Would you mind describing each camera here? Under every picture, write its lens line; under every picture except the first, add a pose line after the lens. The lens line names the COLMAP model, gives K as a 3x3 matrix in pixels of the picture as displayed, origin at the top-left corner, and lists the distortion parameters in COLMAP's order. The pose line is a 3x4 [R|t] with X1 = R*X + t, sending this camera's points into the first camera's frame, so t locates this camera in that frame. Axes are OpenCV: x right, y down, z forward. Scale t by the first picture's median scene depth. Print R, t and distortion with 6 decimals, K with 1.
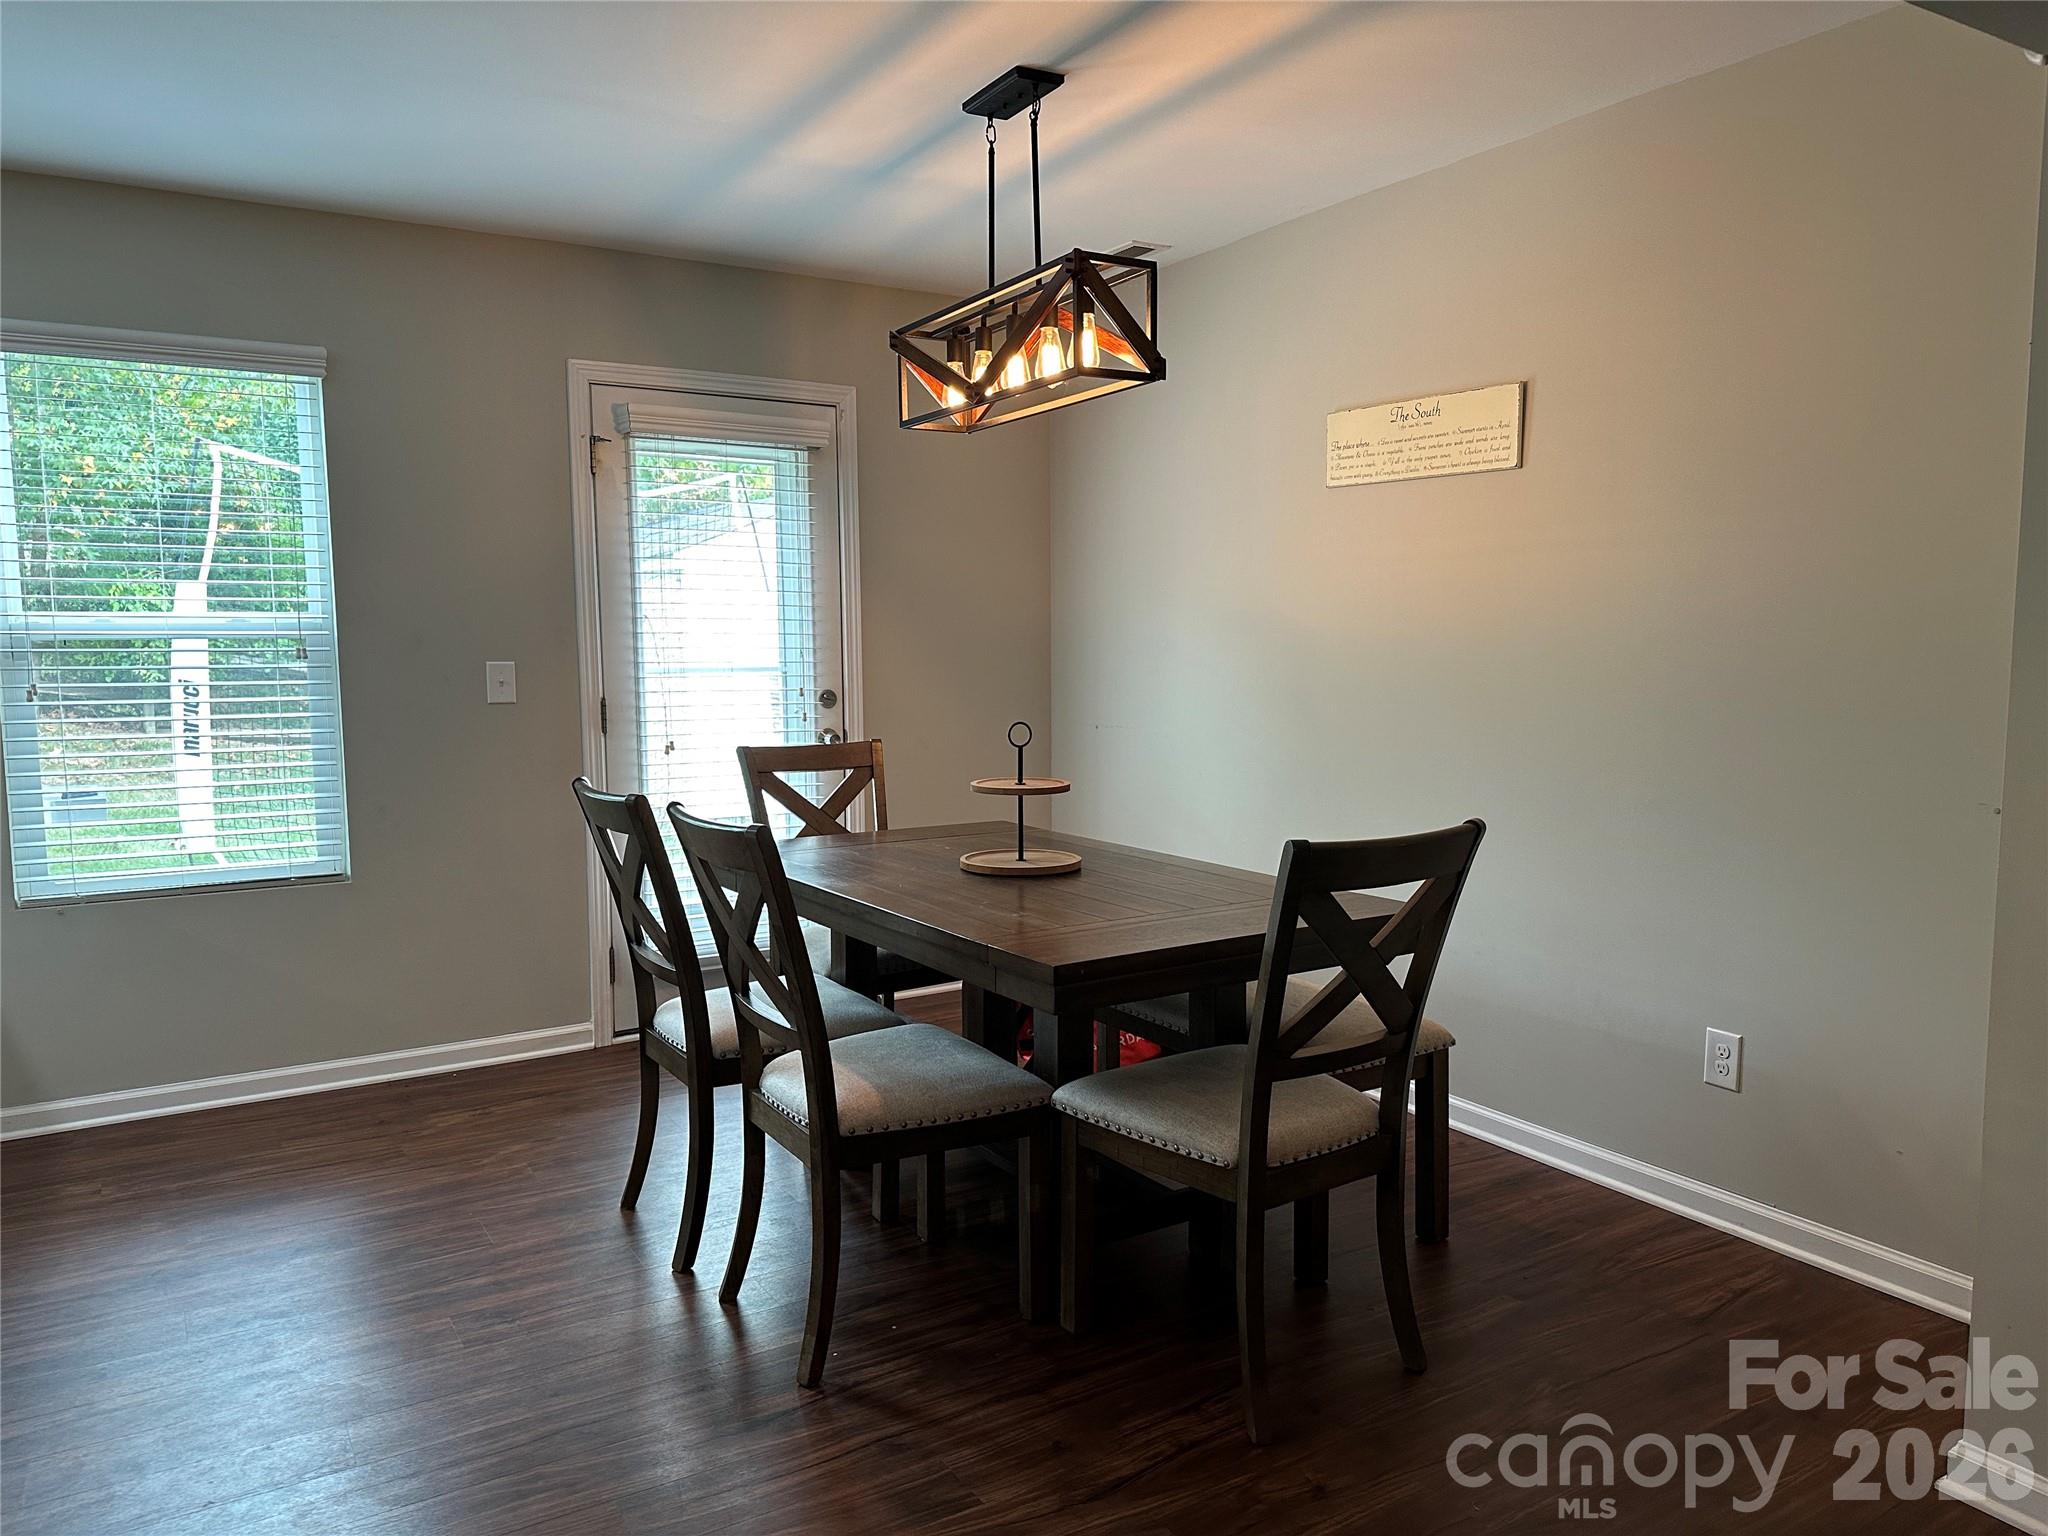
lens RADIAL K [[1439.9, 0, 1024.0], [0, 1439.9, 768.0], [0, 0, 1]] dist [0.094506, -0.116820]
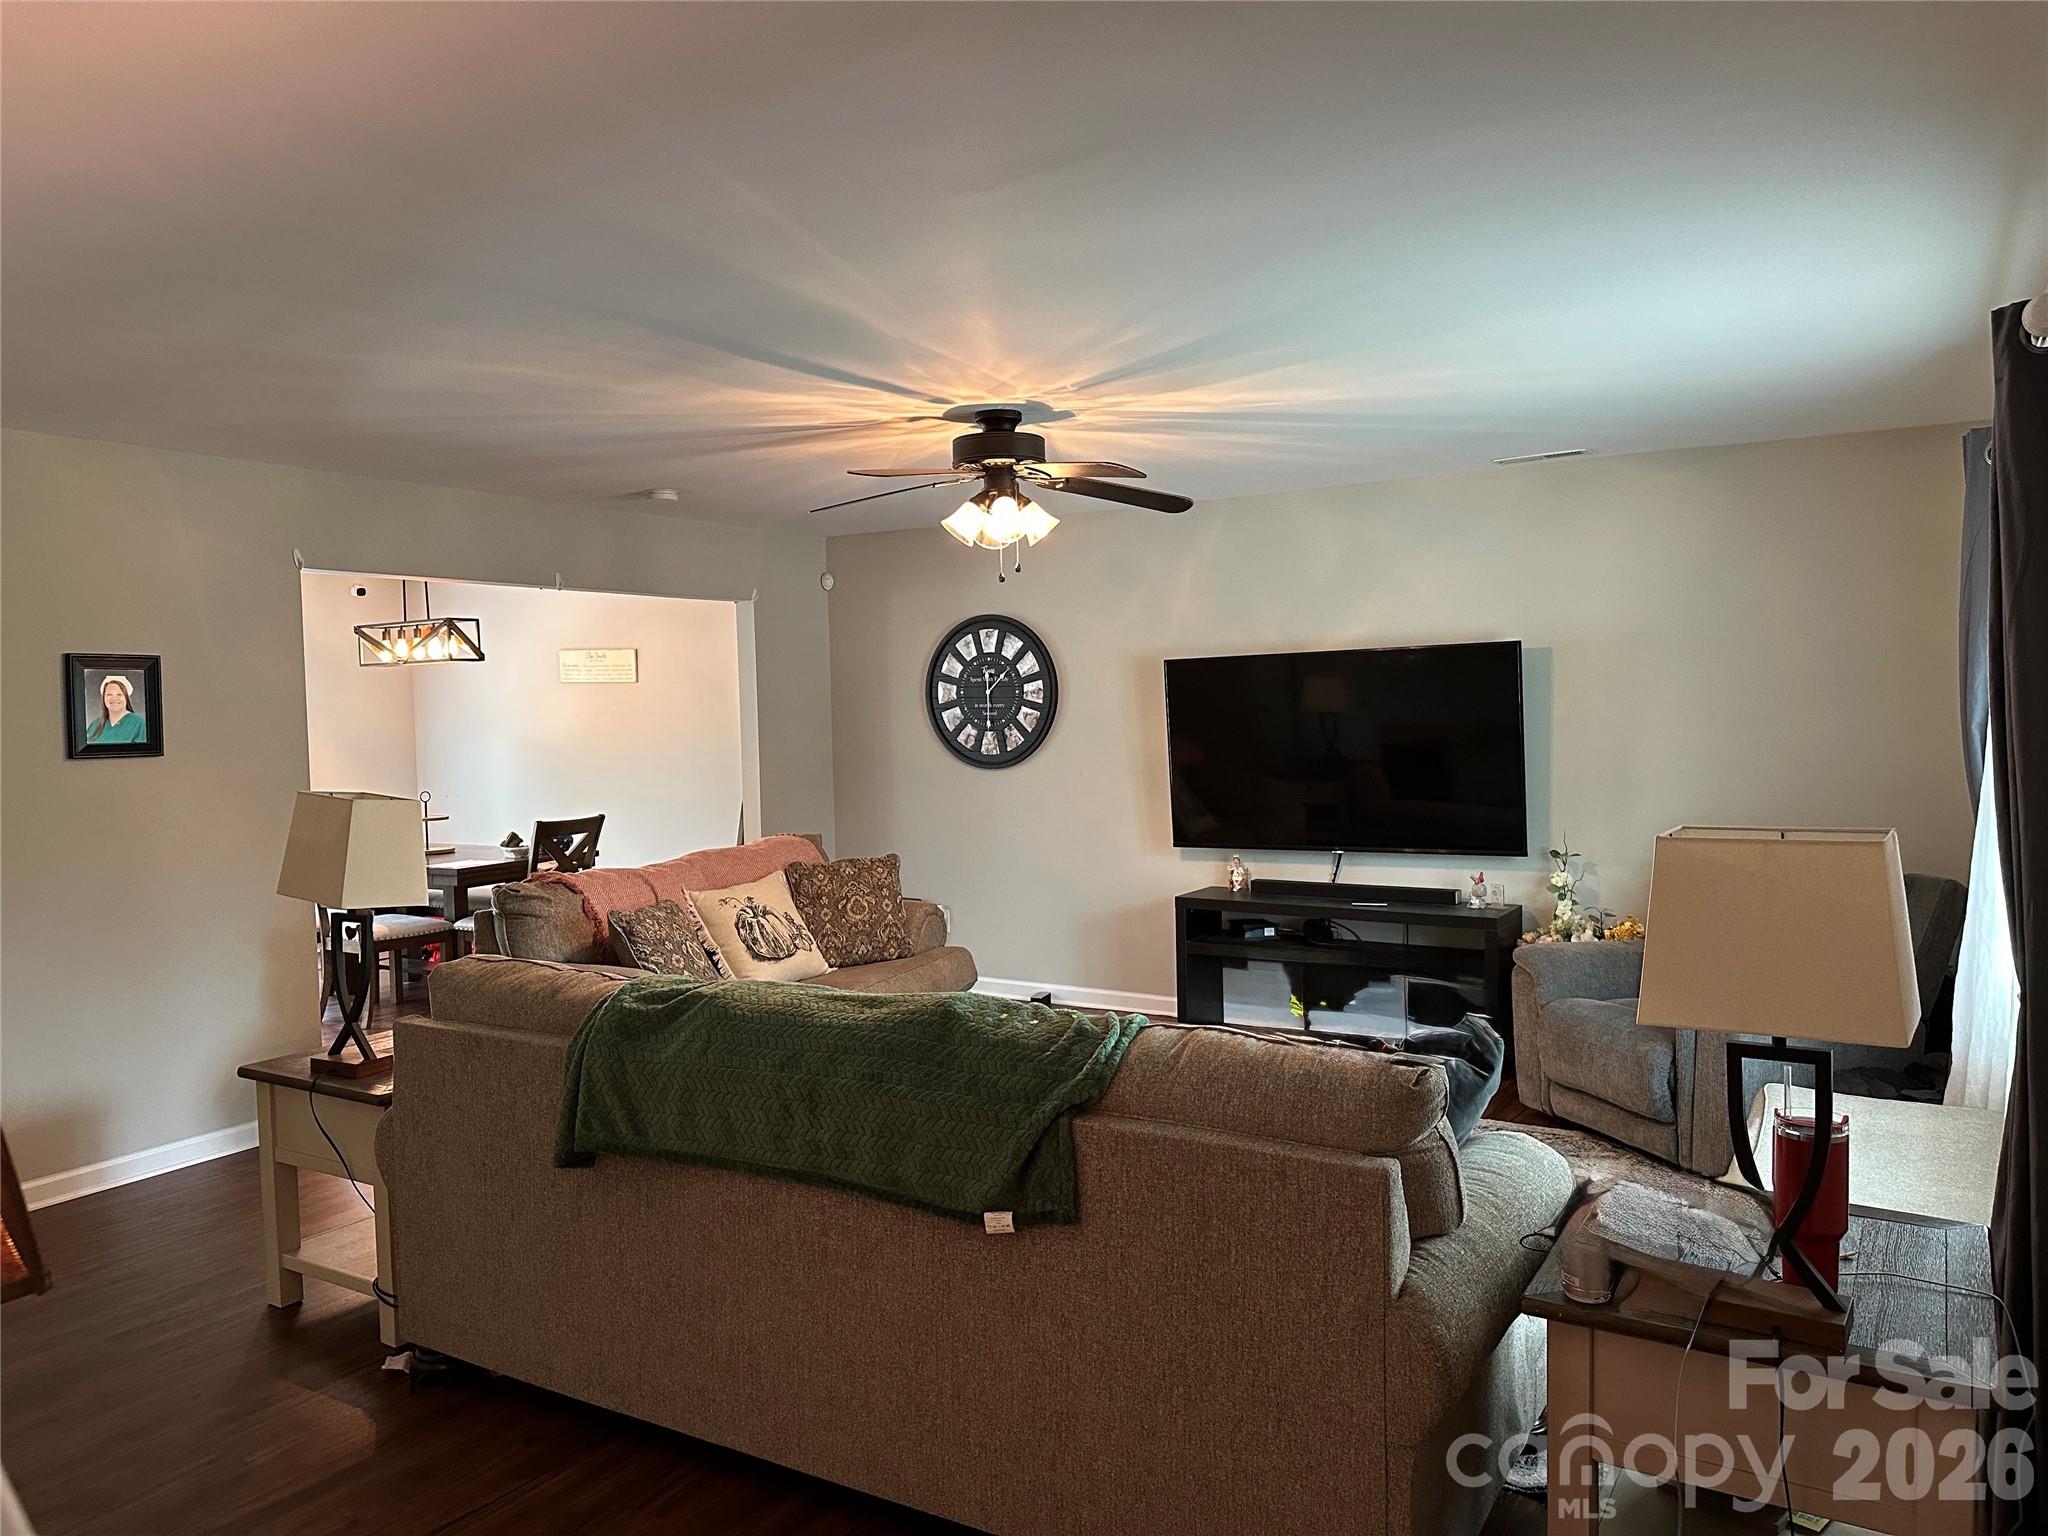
lens RADIAL K [[1439.9, 0, 1024.0], [0, 1439.9, 768.0], [0, 0, 1]] dist [0.094506, -0.116820]
pose [[0.894582, -0.036301, 0.445427, -0.217692], [0.062444, 0.997071, -0.044152, 0.112145], [-0.442519, 0.067312, 0.894229, -1.845480]]
